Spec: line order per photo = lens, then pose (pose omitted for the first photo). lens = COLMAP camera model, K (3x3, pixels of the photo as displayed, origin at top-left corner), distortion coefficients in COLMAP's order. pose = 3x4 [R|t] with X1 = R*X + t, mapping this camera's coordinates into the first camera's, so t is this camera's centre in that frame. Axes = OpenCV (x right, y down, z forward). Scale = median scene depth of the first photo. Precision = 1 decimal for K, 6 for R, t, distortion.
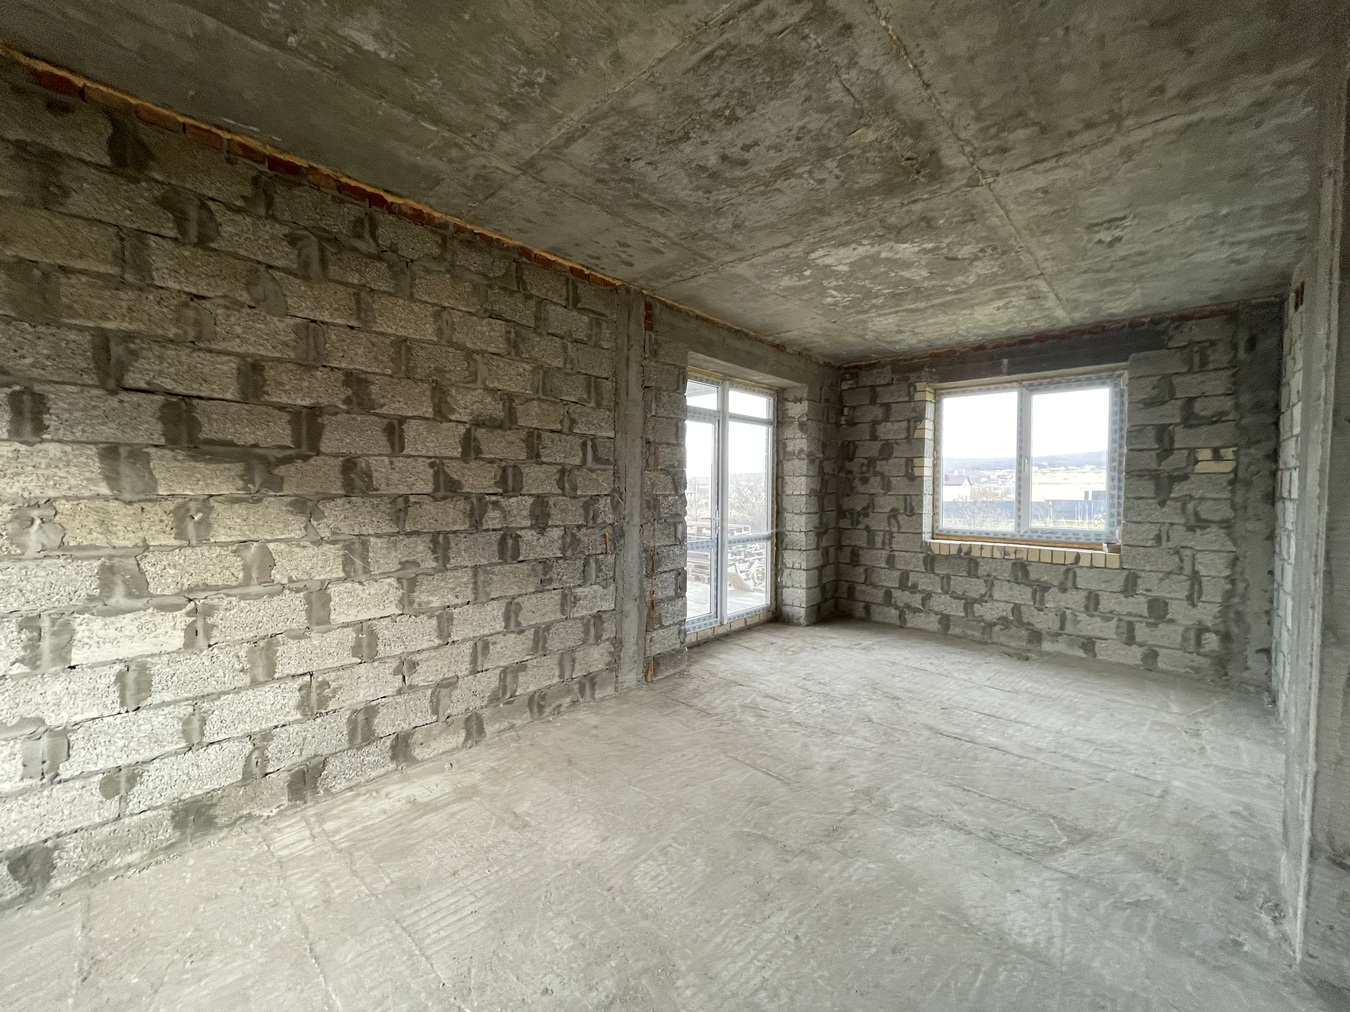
lens RADIAL K [[538.6, 0, 675.0], [0, 538.6, 506.0], [0, 0, 1]] dist [-0.002088, -0.000773]
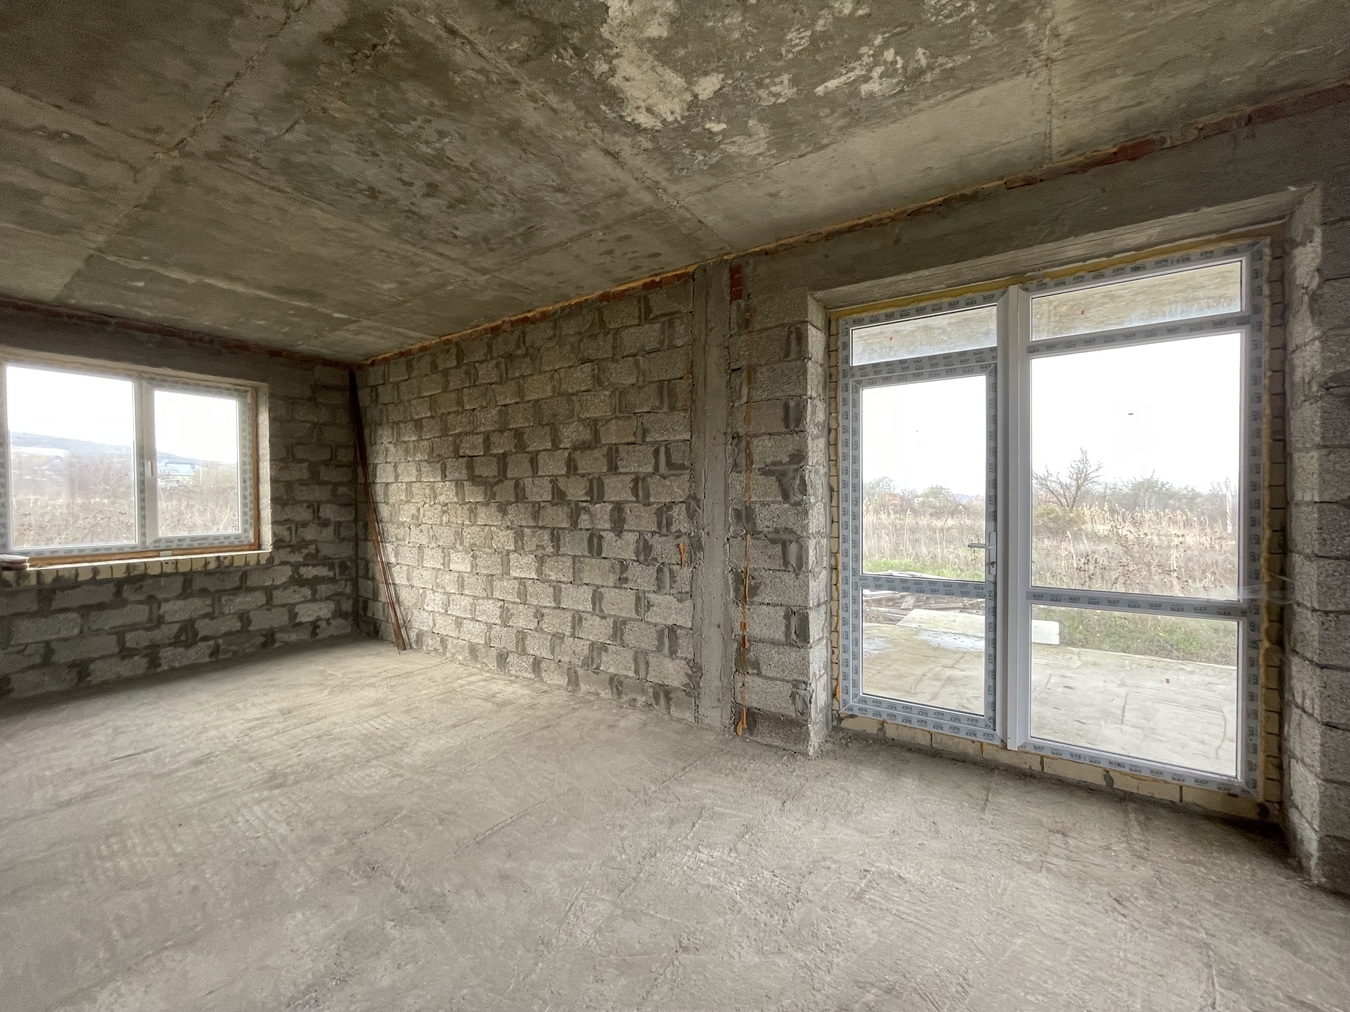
lens RADIAL K [[541.4, 0, 671.3], [0, 541.4, 505.2], [0, 0, 1]] dist [0.000600, -0.000143]
pose [[0.158490, 0.005723, -0.987344, 0.913580], [-0.022386, 0.999747, 0.002201, -0.019376], [0.987107, 0.021754, 0.158578, 0.956299]]
